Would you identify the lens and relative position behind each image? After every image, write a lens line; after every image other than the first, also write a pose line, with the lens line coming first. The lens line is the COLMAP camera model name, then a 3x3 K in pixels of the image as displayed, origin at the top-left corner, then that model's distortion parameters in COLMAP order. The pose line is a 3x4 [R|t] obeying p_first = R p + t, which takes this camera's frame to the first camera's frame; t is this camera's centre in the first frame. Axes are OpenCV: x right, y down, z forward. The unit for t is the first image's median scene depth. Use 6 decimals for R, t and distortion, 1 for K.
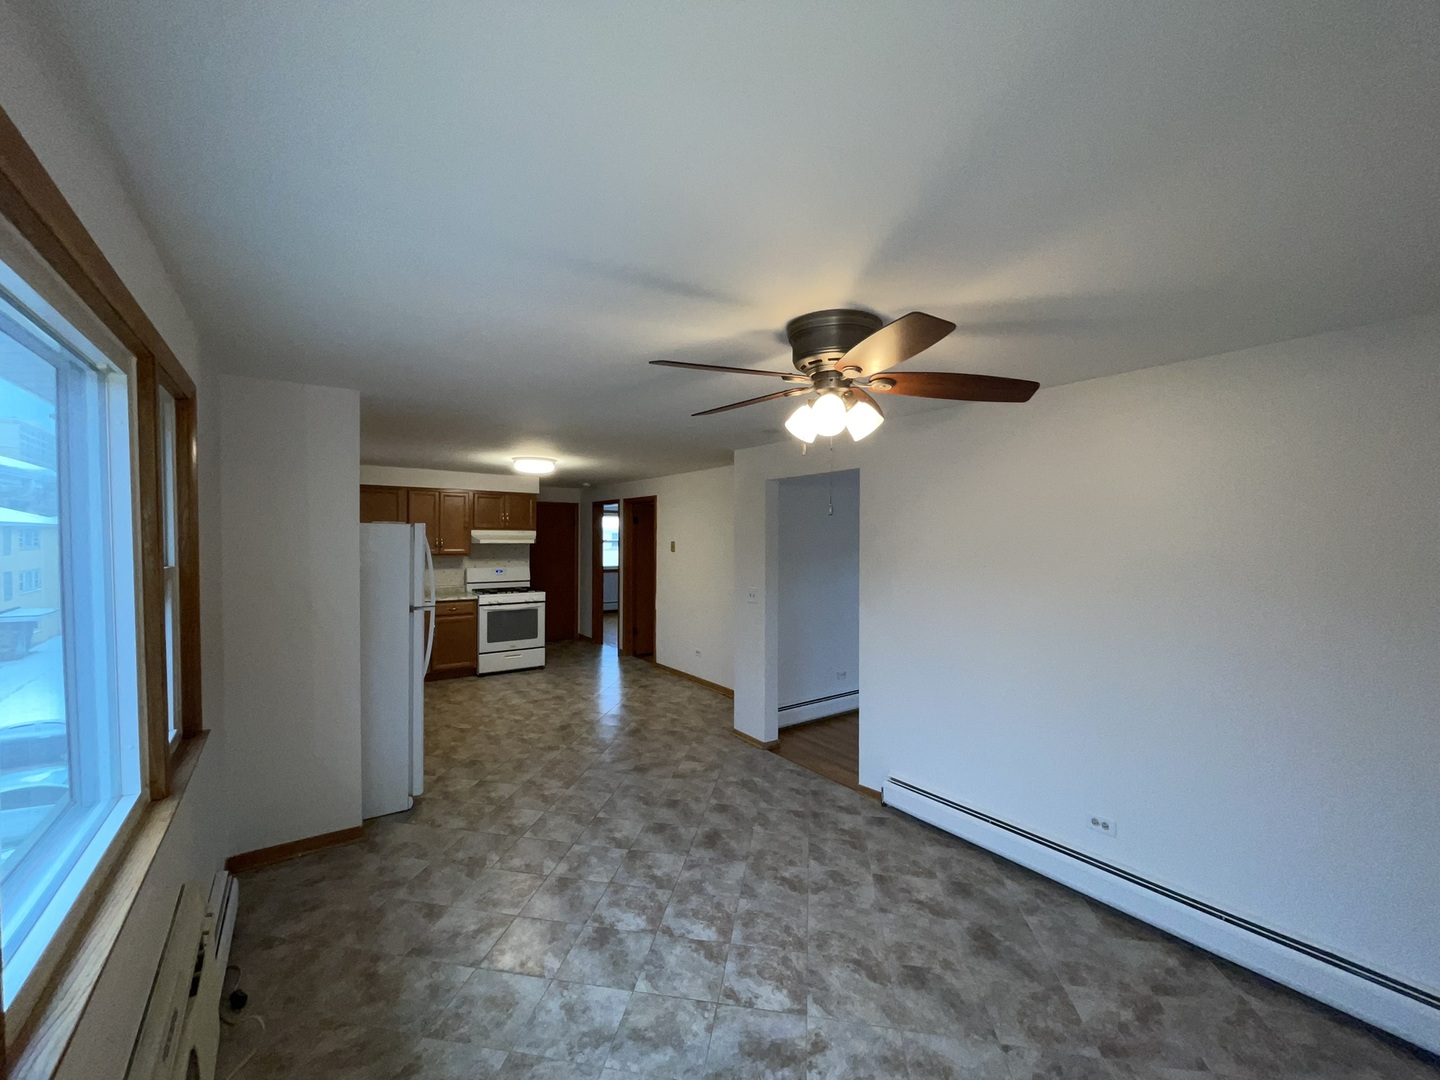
lens RADIAL K [[582.2, 0, 709.8], [0, 582.2, 541.1], [0, 0, 1]] dist [-0.002776, 0.001876]
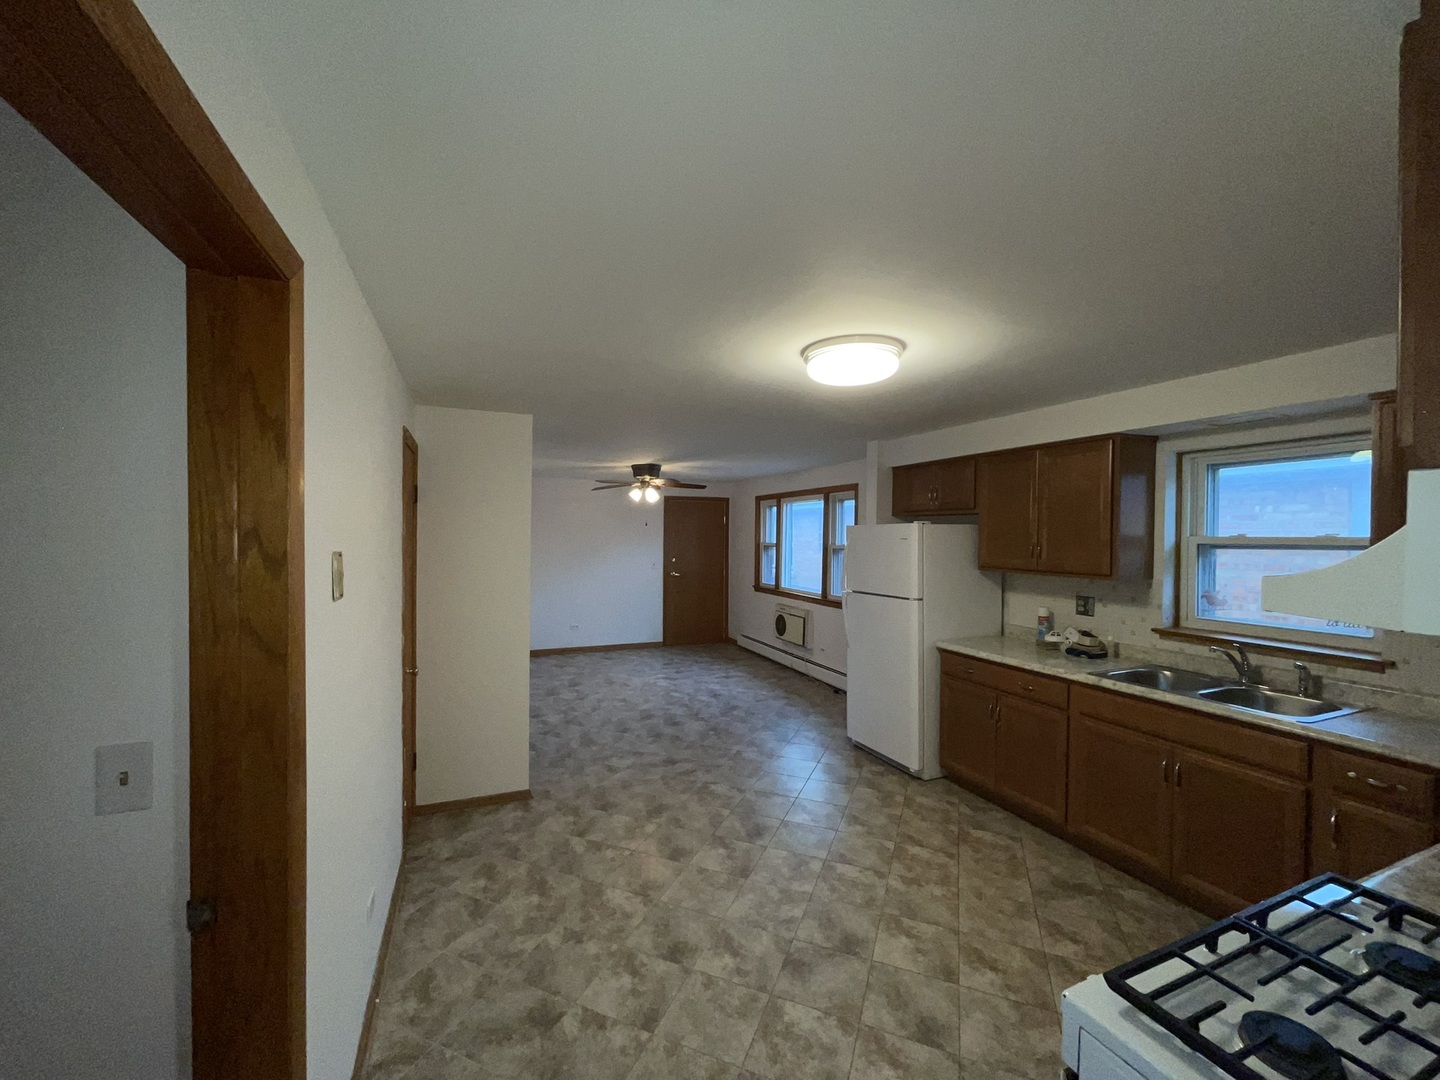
lens RADIAL K [[582.2, 0, 708.8], [0, 582.2, 537.6], [0, 0, 1]] dist [-0.002776, 0.001876]
pose [[-0.973753, -0.013969, 0.227179, -0.451277], [-0.010655, 0.999818, 0.015808, -0.019321], [-0.227358, 0.012972, -0.973725, 2.165274]]
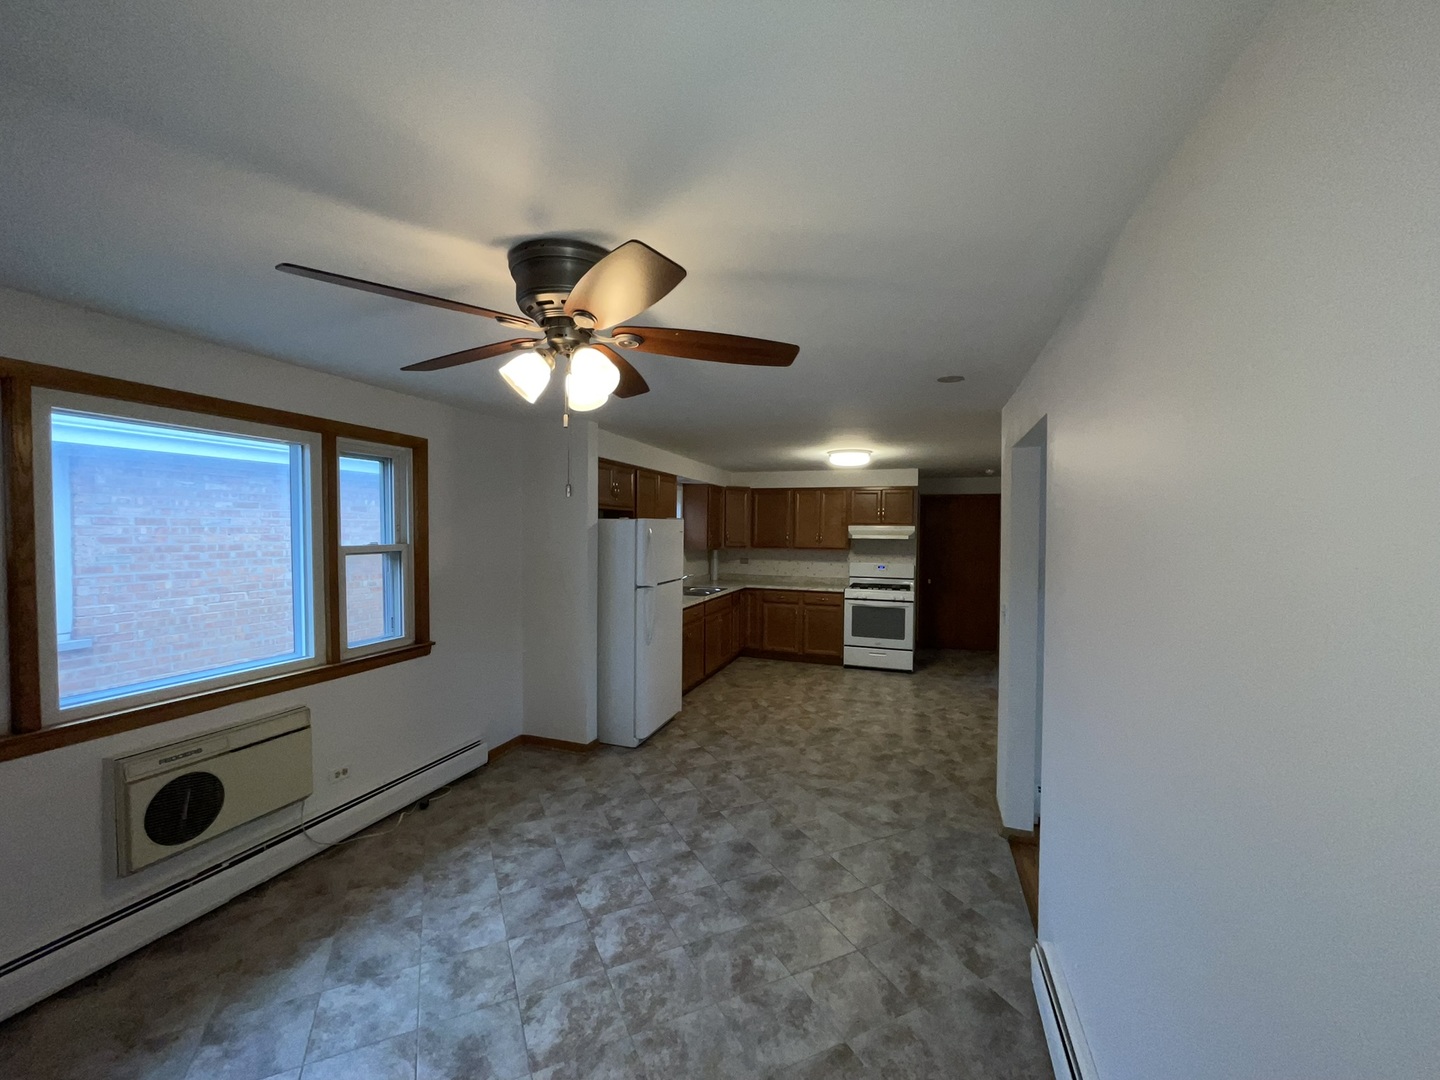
lens RADIAL K [[582.2, 0, 715.5], [0, 582.2, 542.2], [0, 0, 1]] dist [-0.002776, 0.001876]
pose [[0.582444, 0.016864, -0.812696, 0.545477], [-0.013109, 0.999850, 0.011352, 0.003565], [0.812765, 0.004042, 0.582578, 0.379578]]
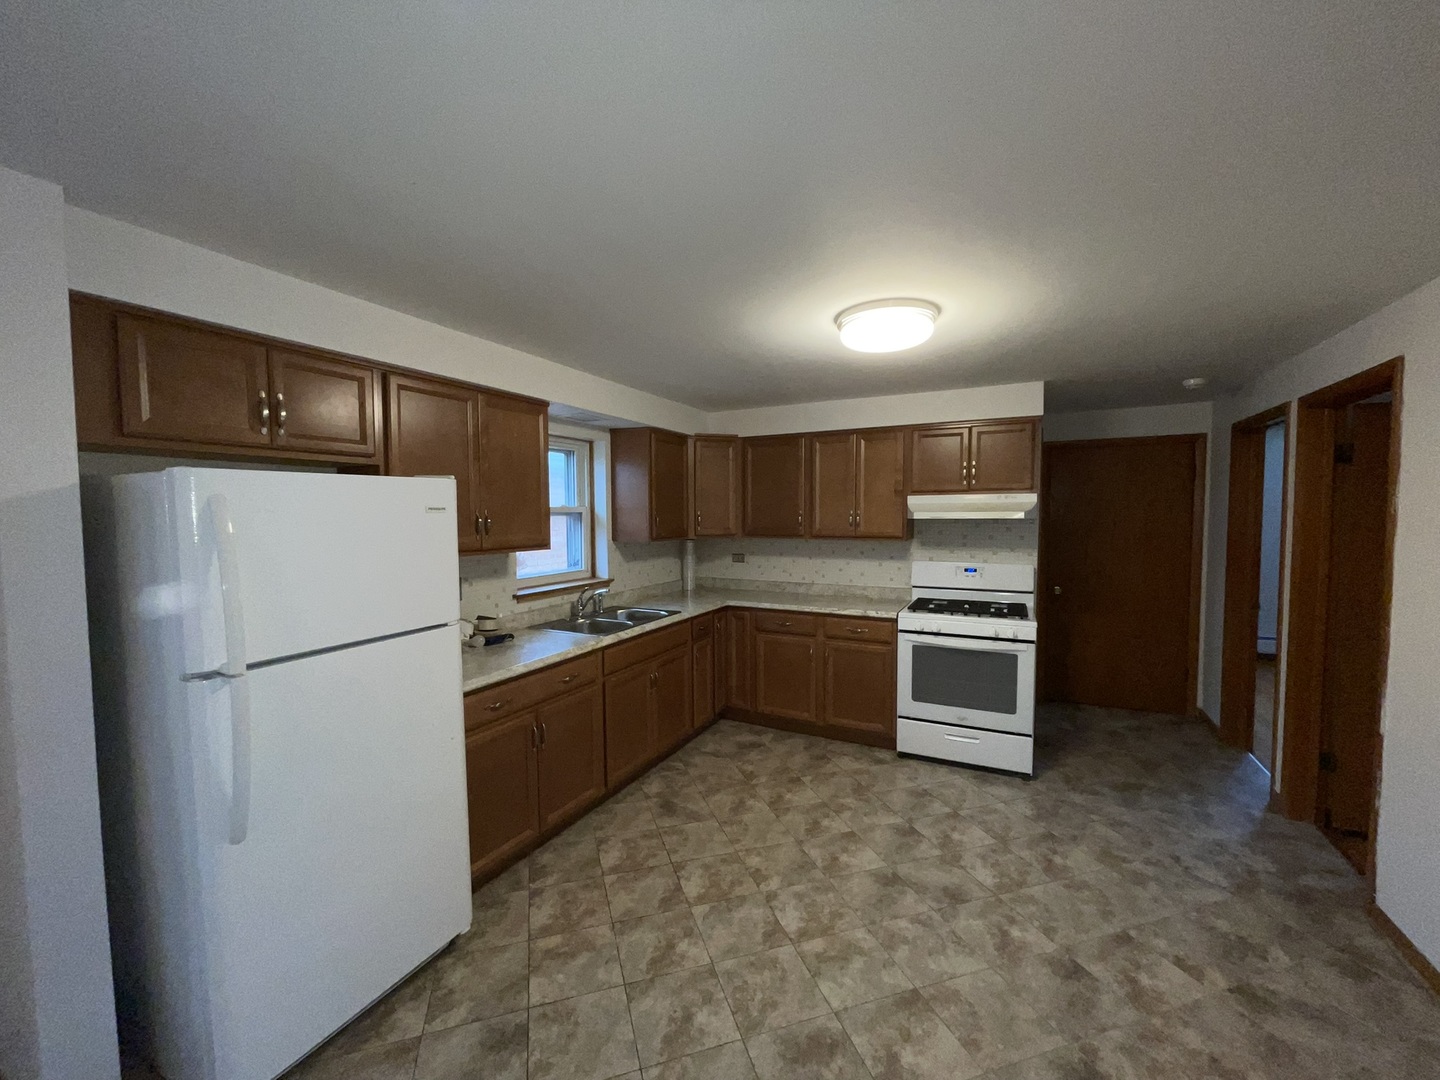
lens RADIAL K [[582.2, 0, 717.7], [0, 582.2, 545.7], [0, 0, 1]] dist [-0.002776, 0.001876]
pose [[0.460865, 0.040716, -0.886536, 0.024796], [0.002304, 0.998889, 0.047074, 0.005161], [0.887467, -0.023737, 0.460259, 1.055987]]
